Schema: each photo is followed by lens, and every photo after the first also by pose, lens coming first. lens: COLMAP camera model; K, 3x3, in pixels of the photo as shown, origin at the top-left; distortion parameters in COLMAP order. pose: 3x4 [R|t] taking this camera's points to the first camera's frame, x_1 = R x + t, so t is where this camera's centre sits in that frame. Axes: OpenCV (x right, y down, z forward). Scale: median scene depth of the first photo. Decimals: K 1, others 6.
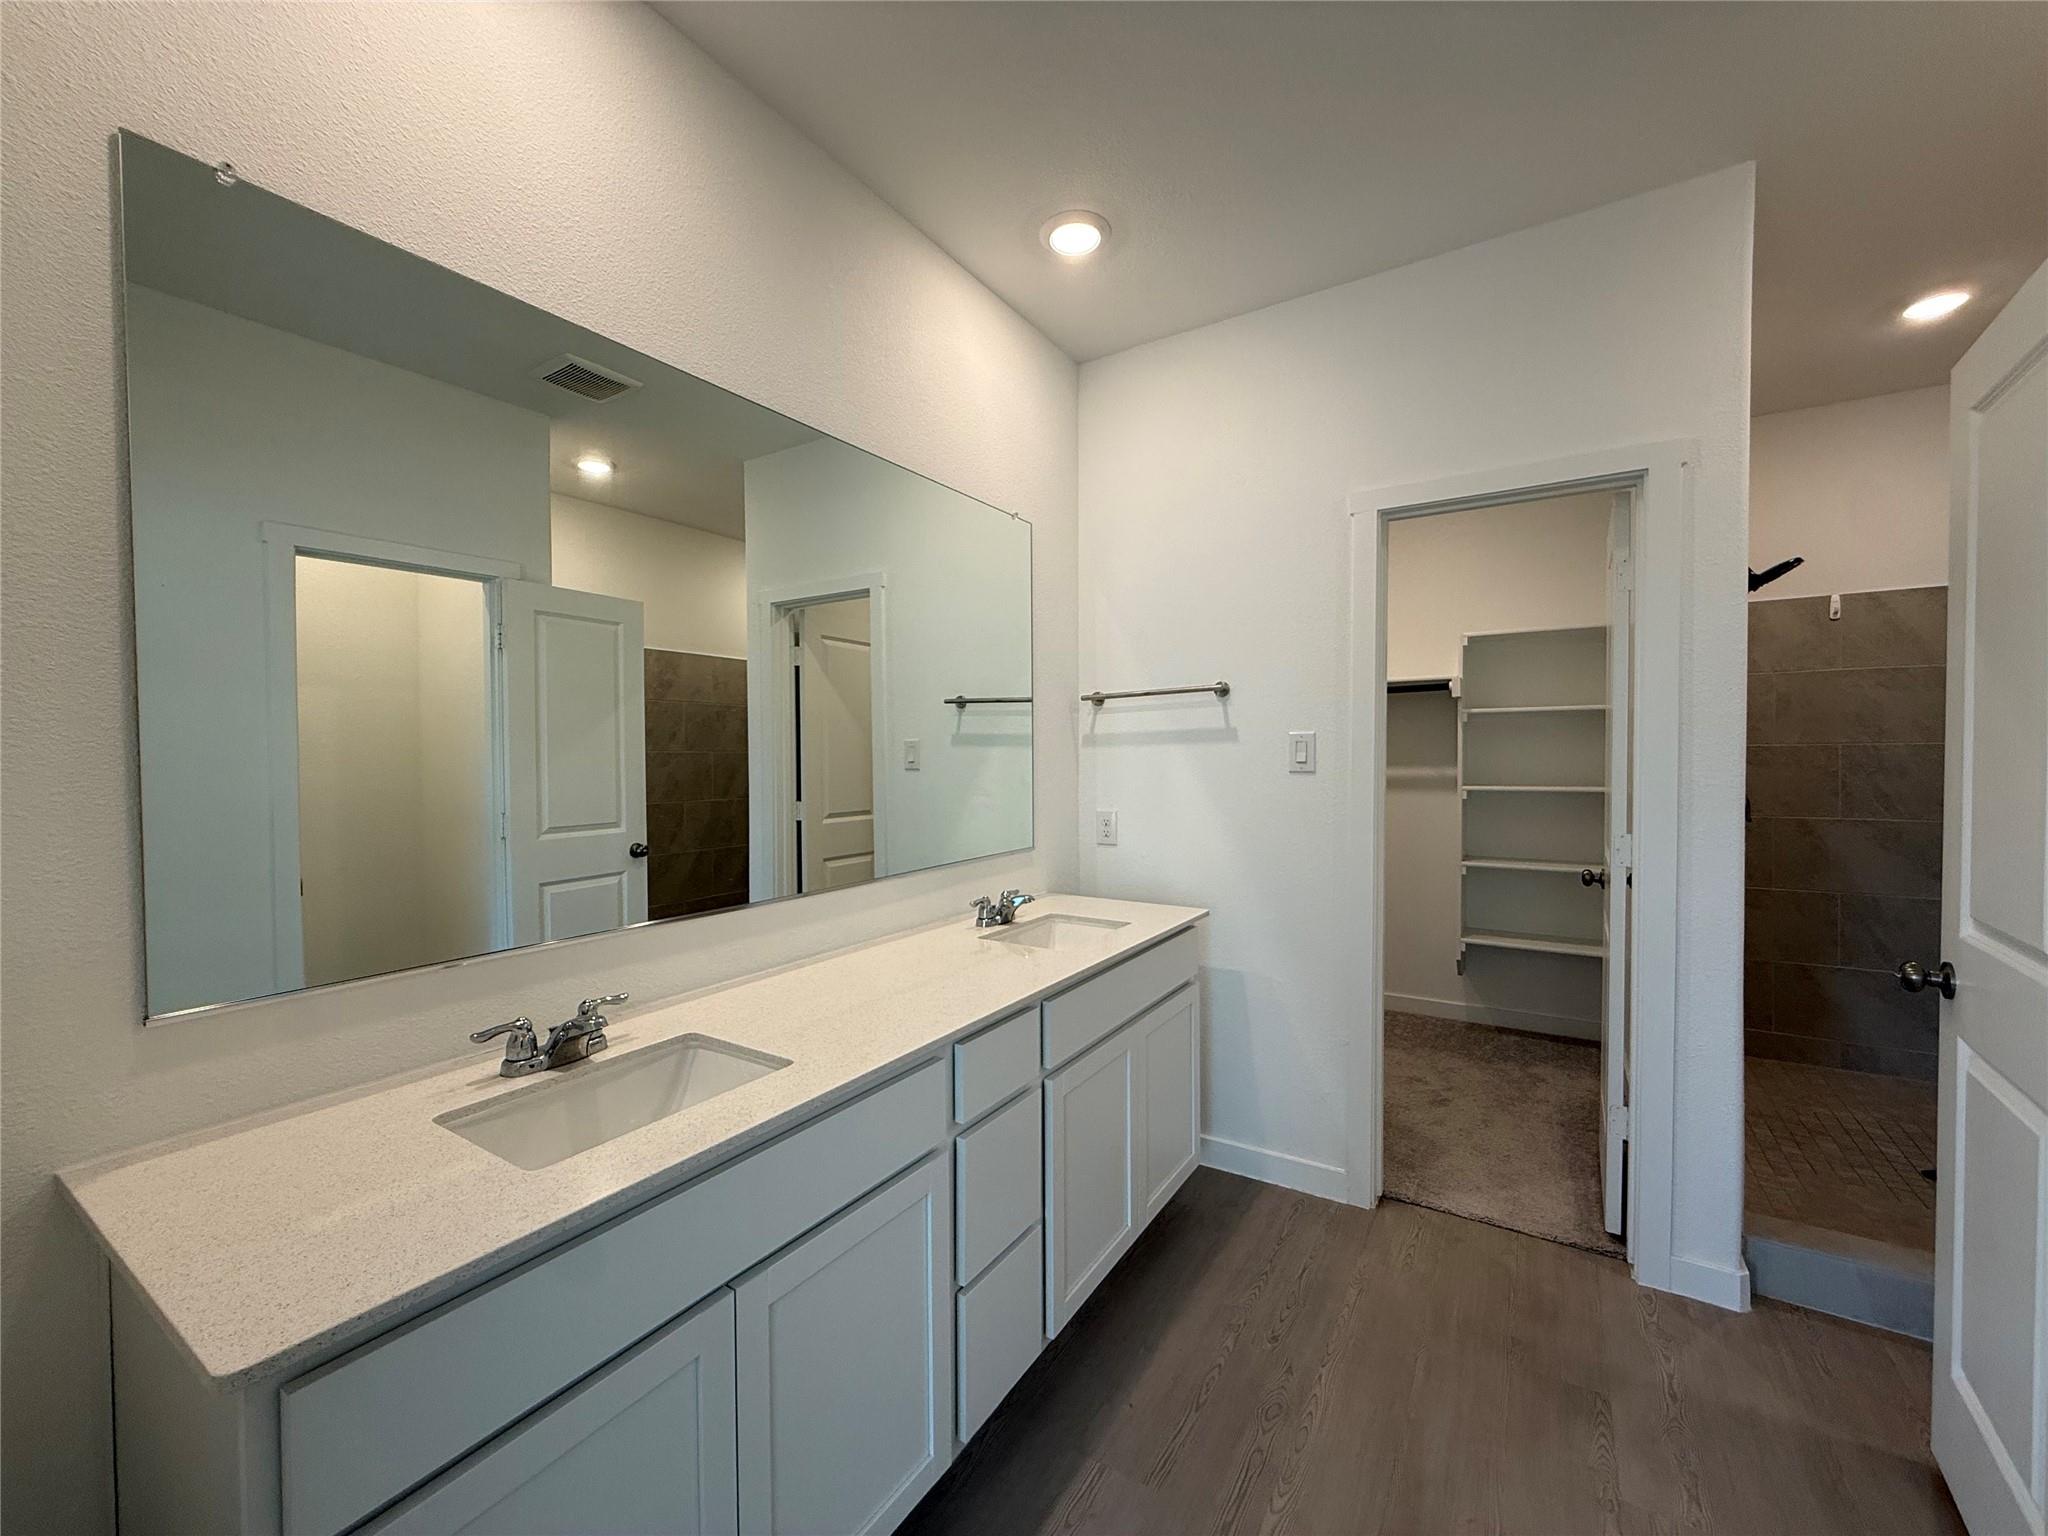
lens RADIAL K [[815.4, 0, 1019.1], [0, 815.4, 768.2], [0, 0, 1]] dist [-0.000119, 0.000318]
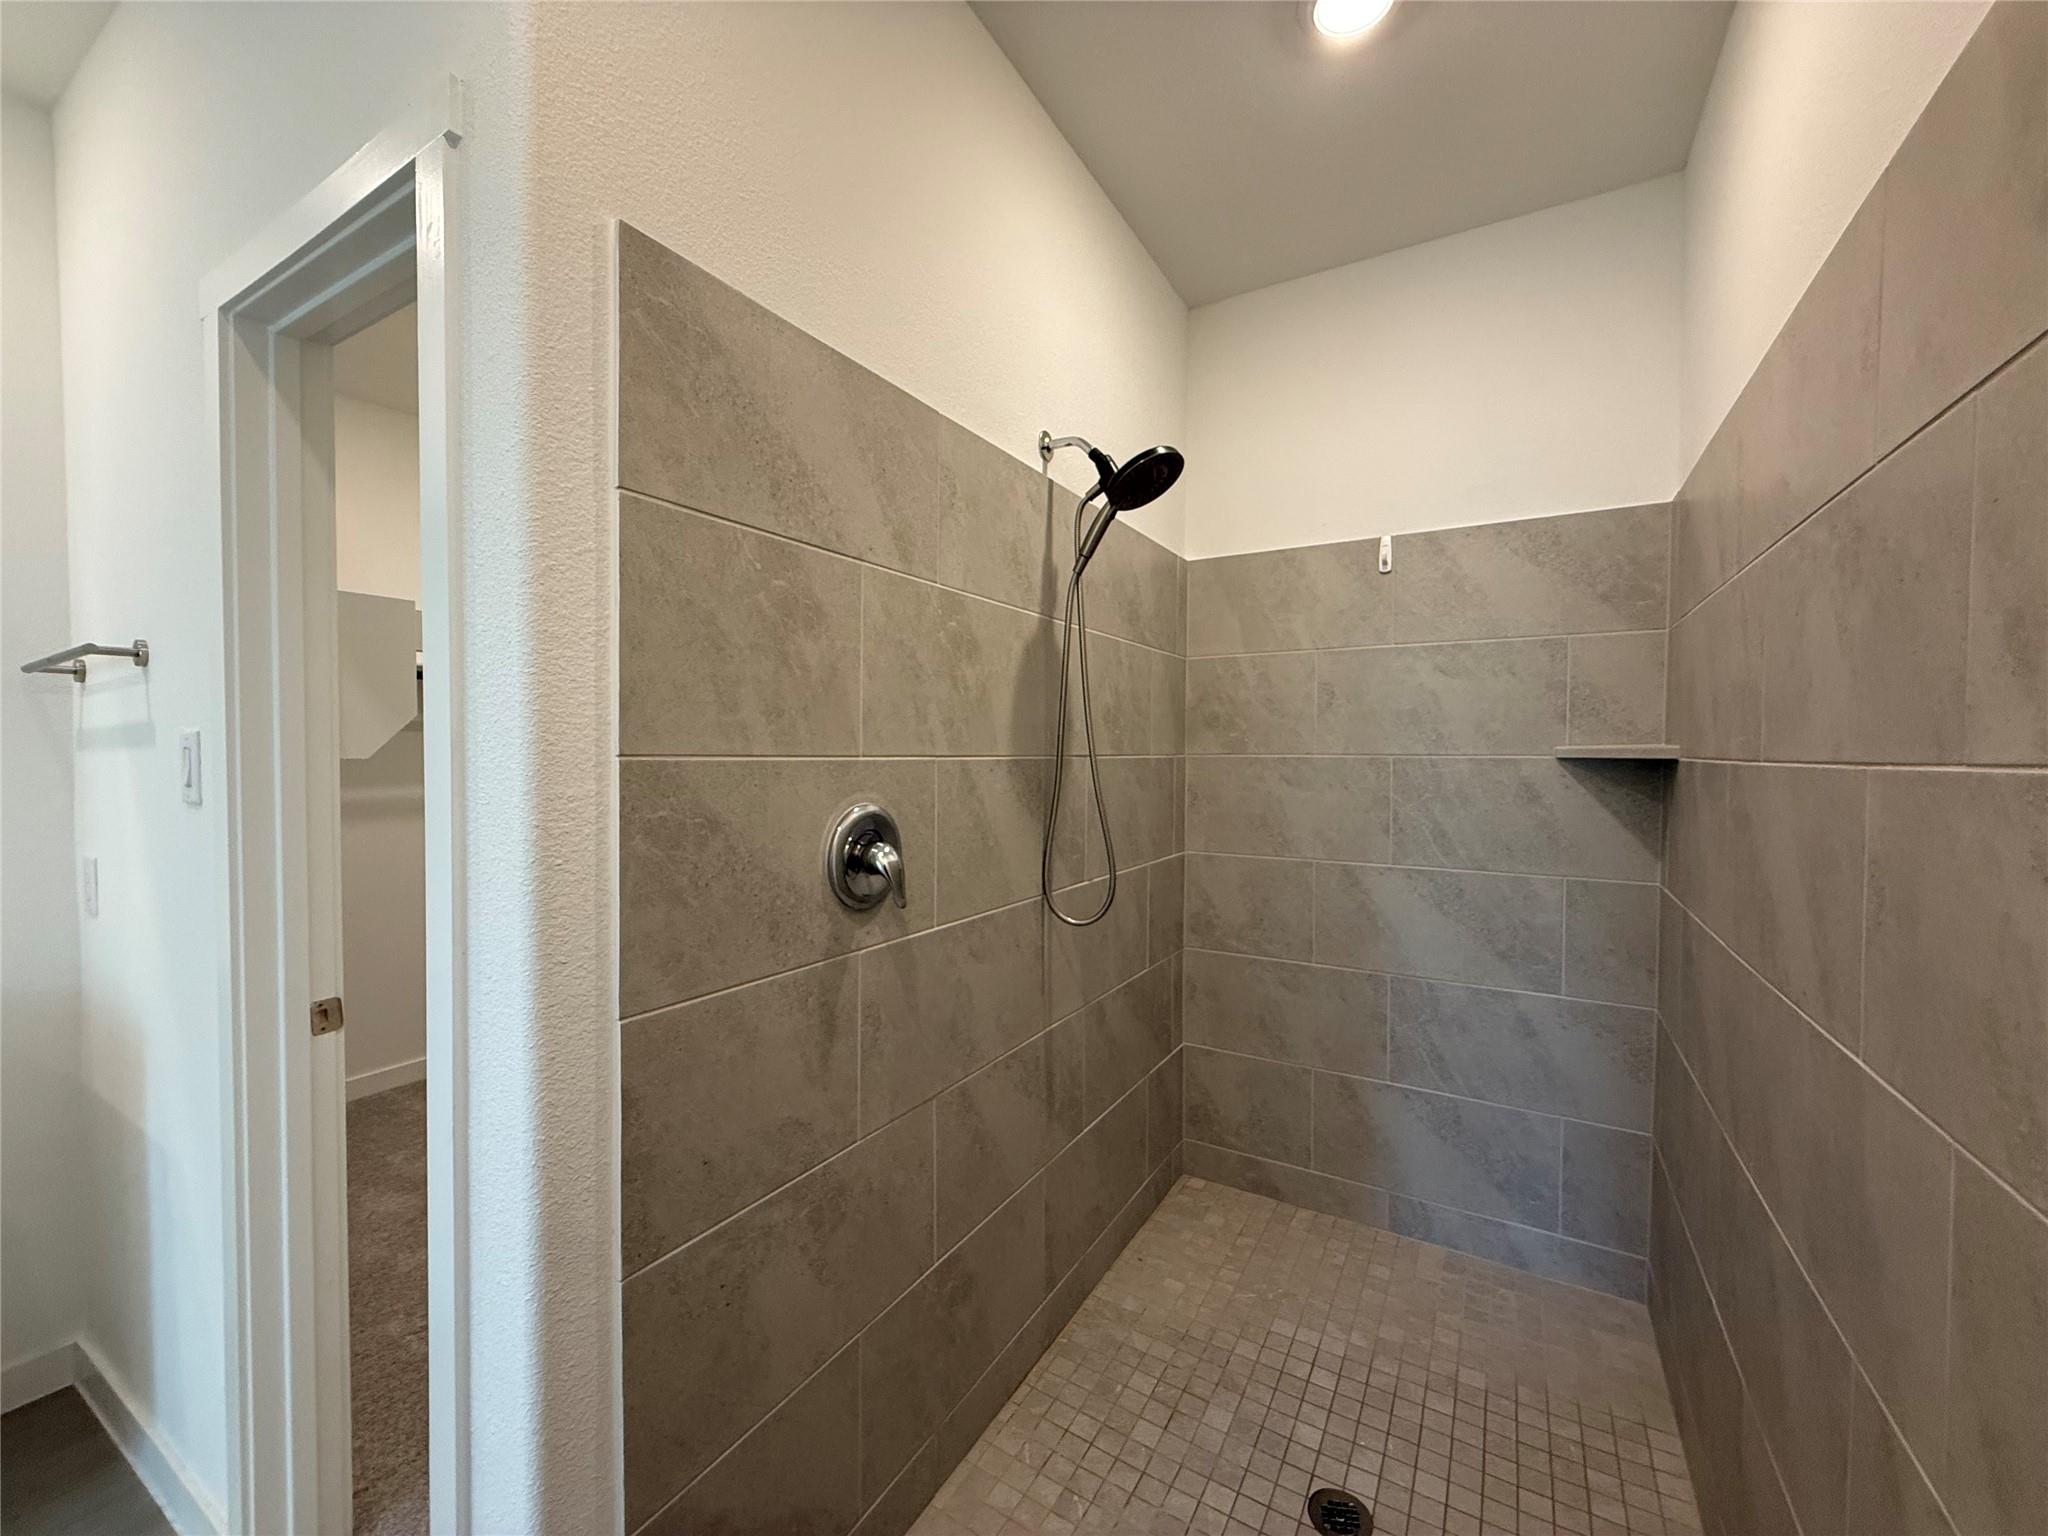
lens RADIAL K [[815.4, 0, 1019.1], [0, 815.4, 768.2], [0, 0, 1]] dist [-0.000119, 0.000318]
pose [[0.999439, 0.009825, 0.032004, 0.685899], [-0.009988, 0.999938, 0.004937, -0.020082], [-0.031954, -0.005254, 0.999476, 0.335009]]
